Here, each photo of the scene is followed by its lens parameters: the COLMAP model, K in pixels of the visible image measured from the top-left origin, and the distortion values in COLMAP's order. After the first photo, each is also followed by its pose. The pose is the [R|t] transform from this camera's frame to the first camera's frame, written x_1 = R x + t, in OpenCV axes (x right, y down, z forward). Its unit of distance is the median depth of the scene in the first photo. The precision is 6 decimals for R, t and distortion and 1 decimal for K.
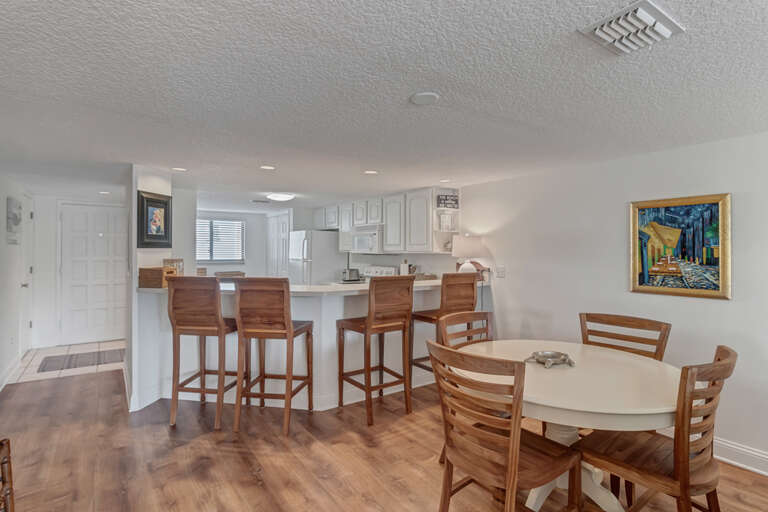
lens RADIAL K [[396.6, 0, 380.9], [0, 396.6, 251.4], [0, 0, 1]] dist [0.002174, 0.000744]
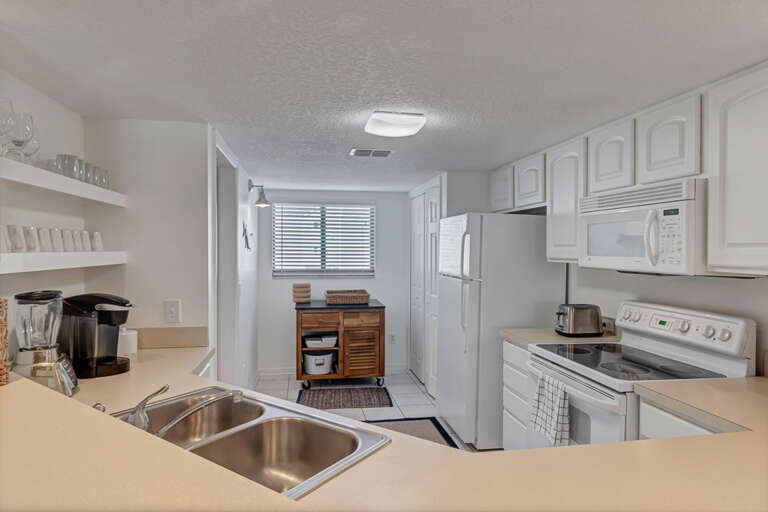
lens RADIAL K [[451.8, 0, 380.3], [0, 451.8, 254.2], [0, 0, 1]] dist [0.004192, -0.000163]
pose [[0.905506, 0.007200, -0.424273, -0.060796], [-0.005971, 0.999973, 0.004226, -0.007660], [0.424292, -0.001293, 0.905525, 0.484729]]
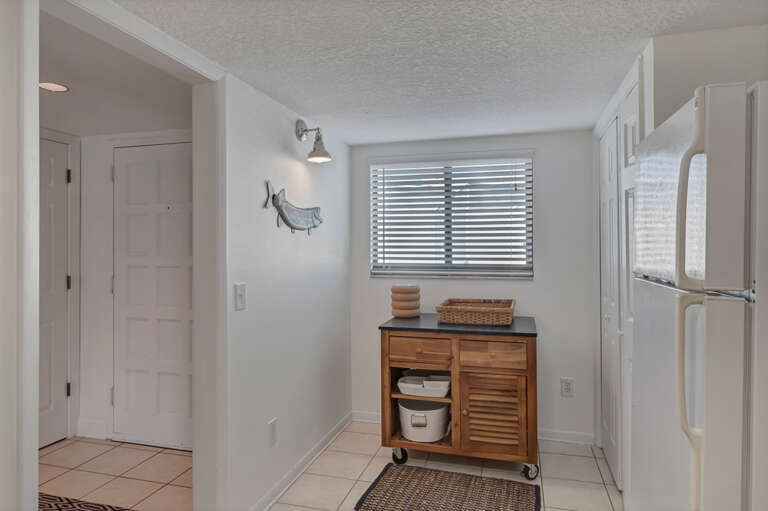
lens RADIAL K [[483.0, 0, 383.7], [0, 483.0, 245.4], [0, 0, 1]] dist [0.006464, 0.003292]
pose [[0.636582, -0.006319, -0.771183, -0.122337], [-0.000189, 0.999965, -0.008349, 0.006345], [0.771209, 0.005460, 0.636559, 0.776944]]
